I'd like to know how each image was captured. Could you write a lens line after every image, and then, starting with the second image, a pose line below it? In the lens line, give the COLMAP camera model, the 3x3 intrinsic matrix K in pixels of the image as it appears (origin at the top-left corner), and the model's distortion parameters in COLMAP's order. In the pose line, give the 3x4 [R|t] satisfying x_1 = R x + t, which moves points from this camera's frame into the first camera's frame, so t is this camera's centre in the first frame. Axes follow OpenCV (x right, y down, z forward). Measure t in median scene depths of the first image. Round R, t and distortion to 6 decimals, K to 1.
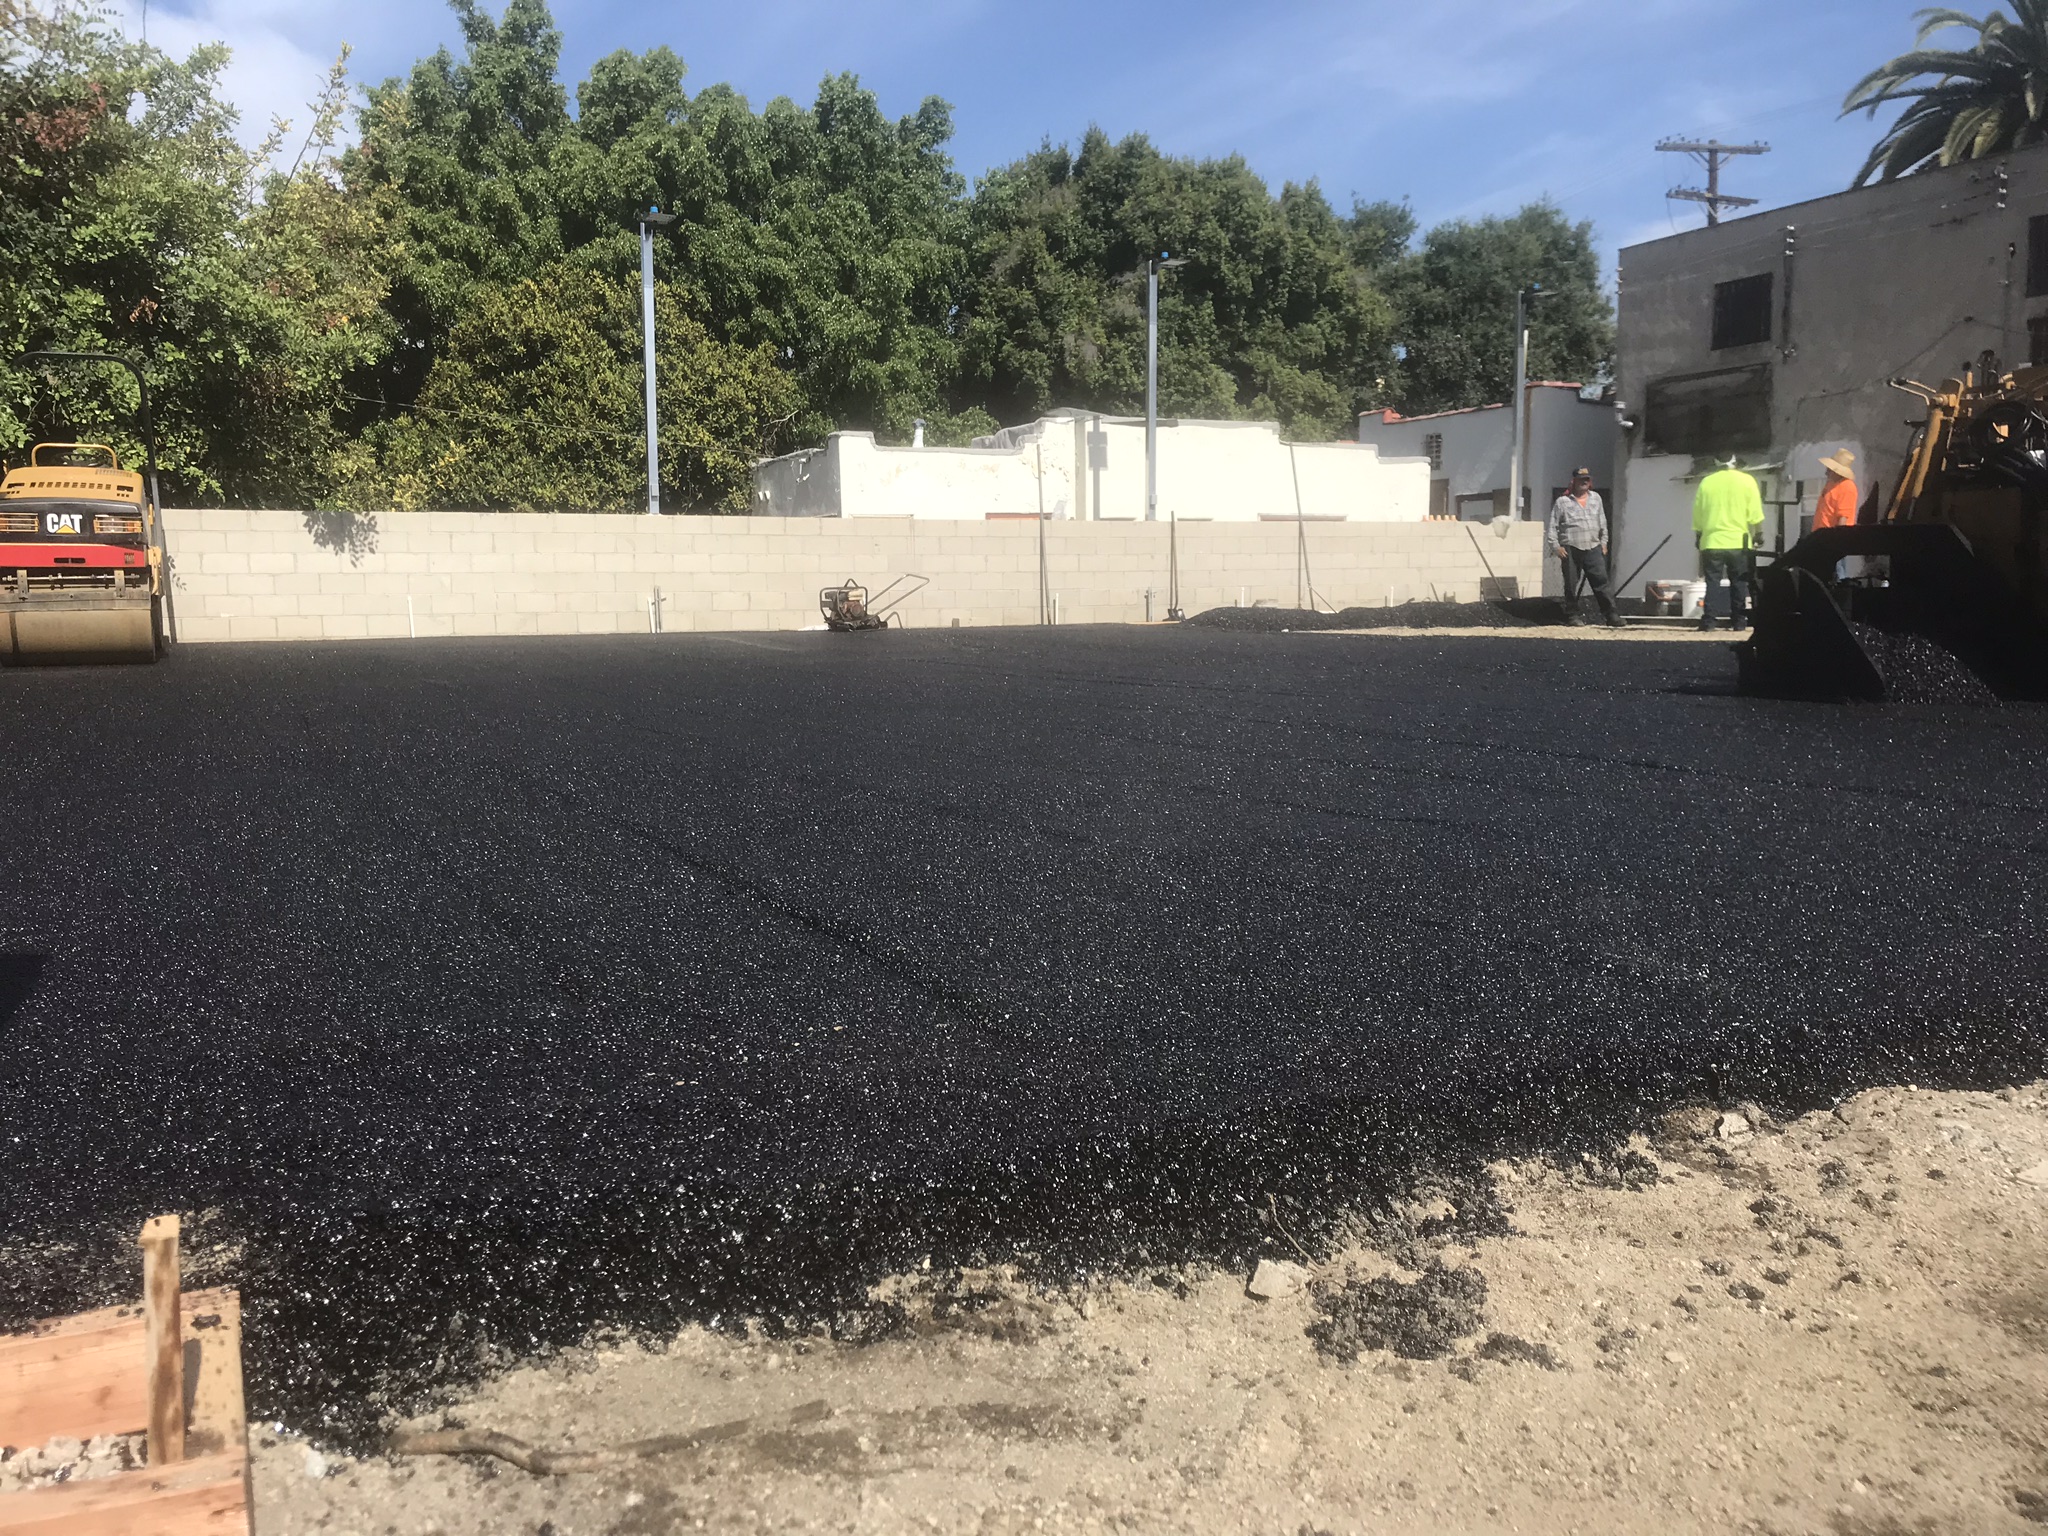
lens RADIAL K [[1642.1, 0, 1022.1], [0, 1642.1, 779.2], [0, 0, 1]] dist [0.019037, -0.030682]
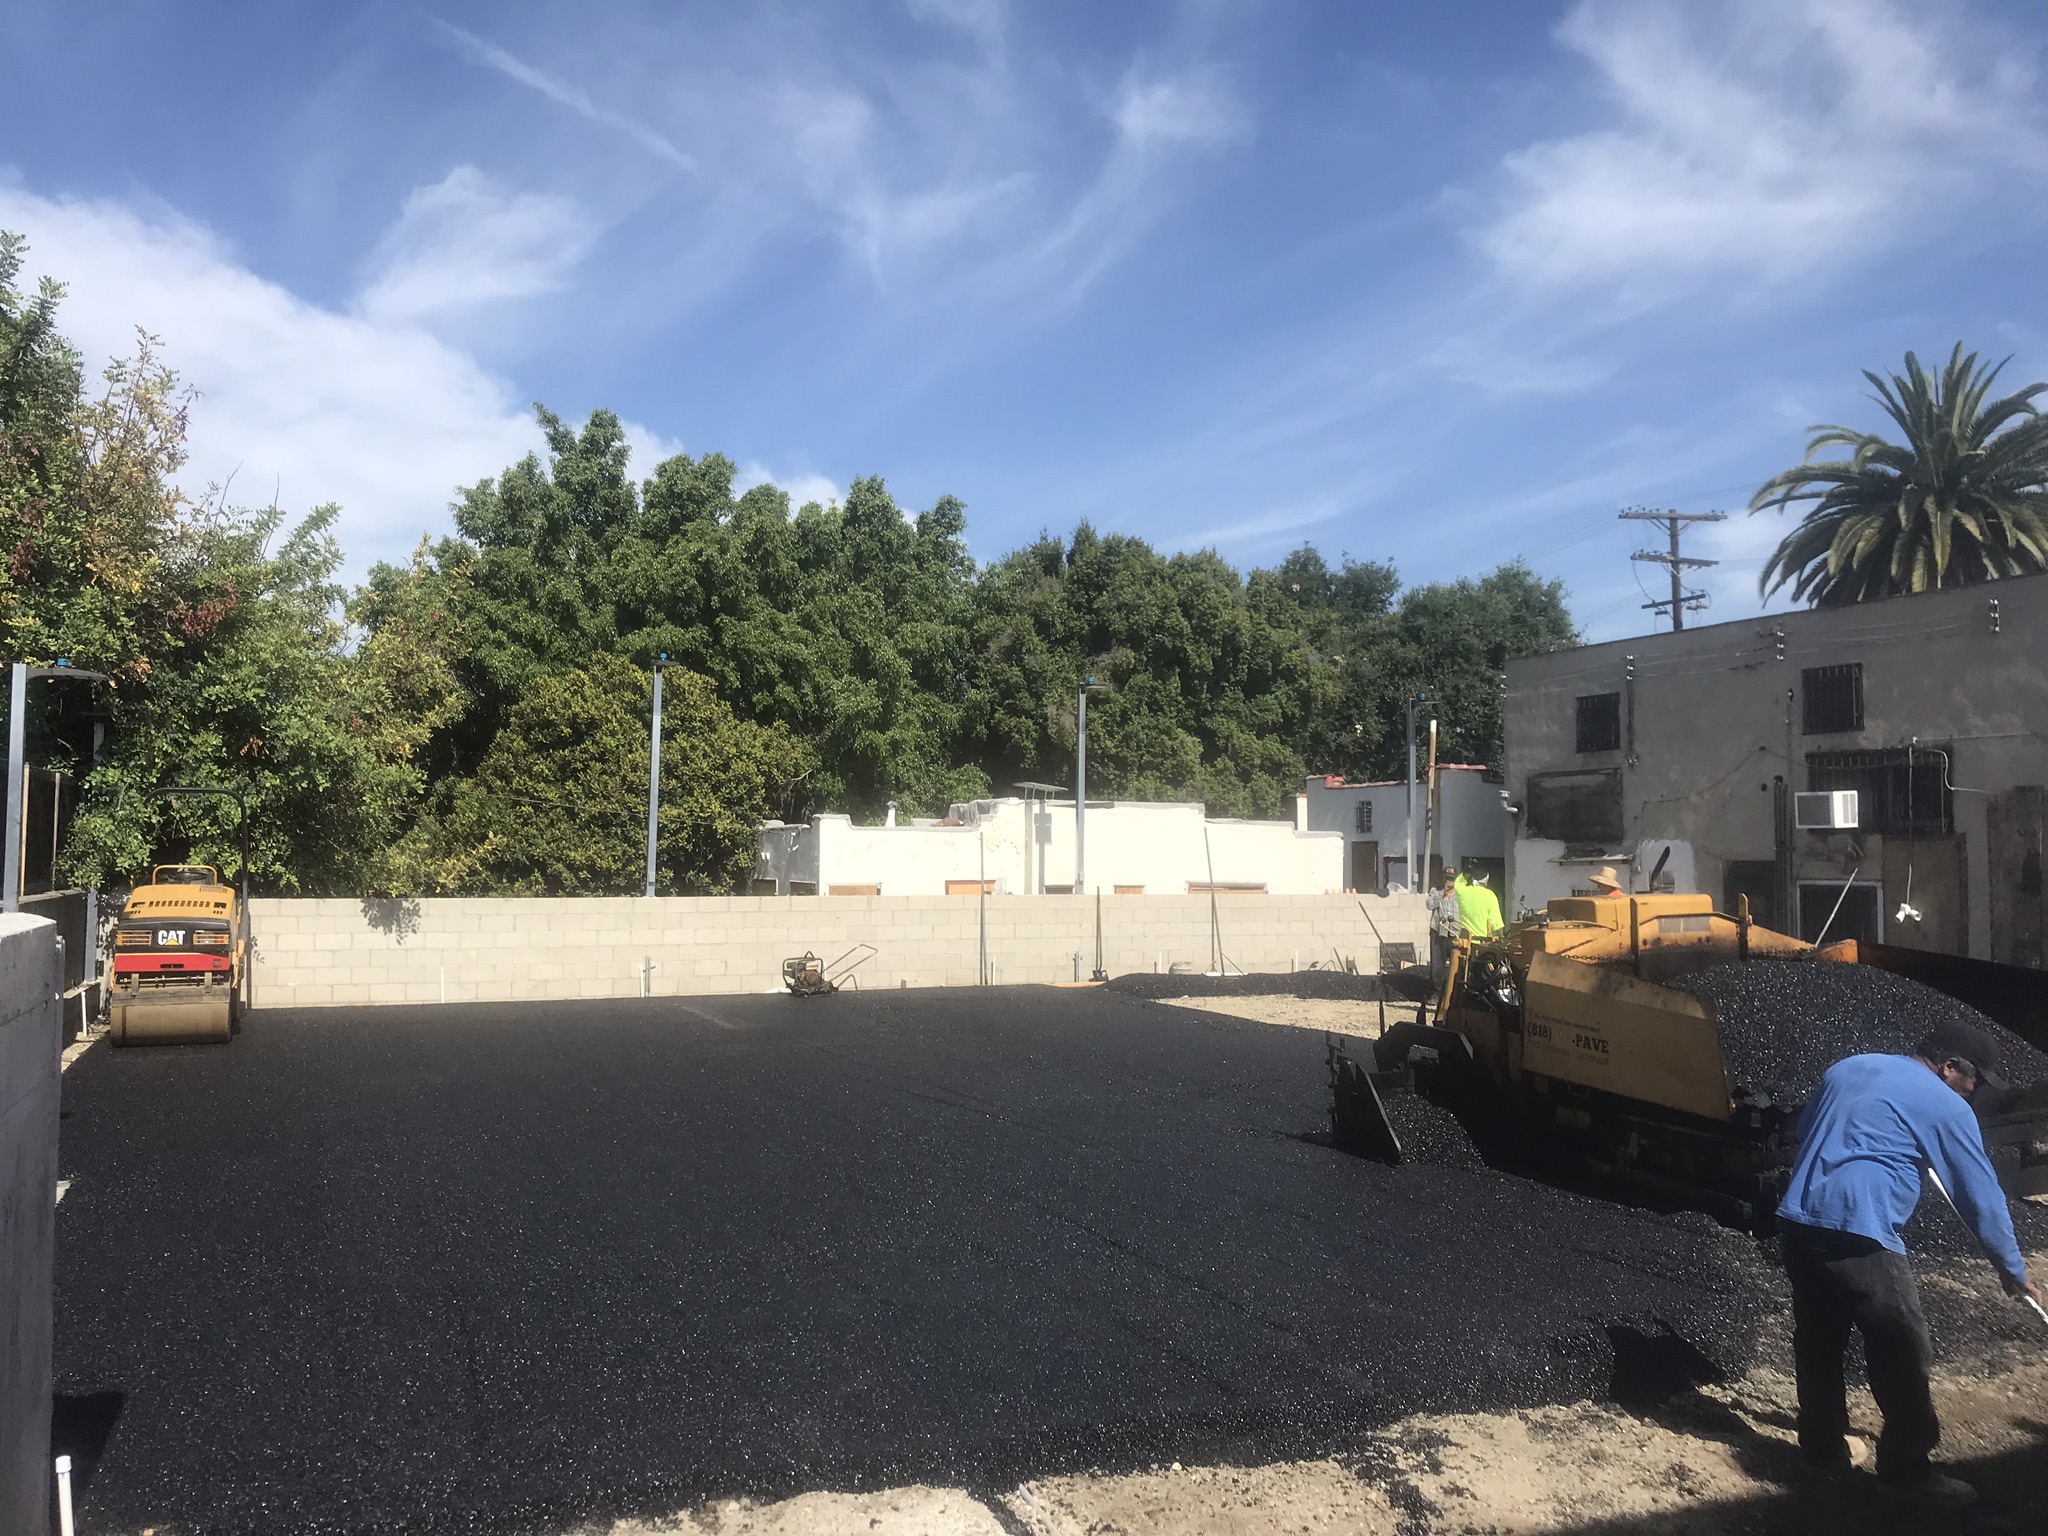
lens RADIAL K [[1642.1, 0, 1037.7], [0, 1642.1, 781.3], [0, 0, 1]] dist [0.019037, -0.030682]
pose [[0.998942, 0.016911, -0.042771, 0.086611], [-0.023486, 0.987119, -0.158253, -0.046013], [0.039544, 0.159090, 0.986472, -0.153280]]
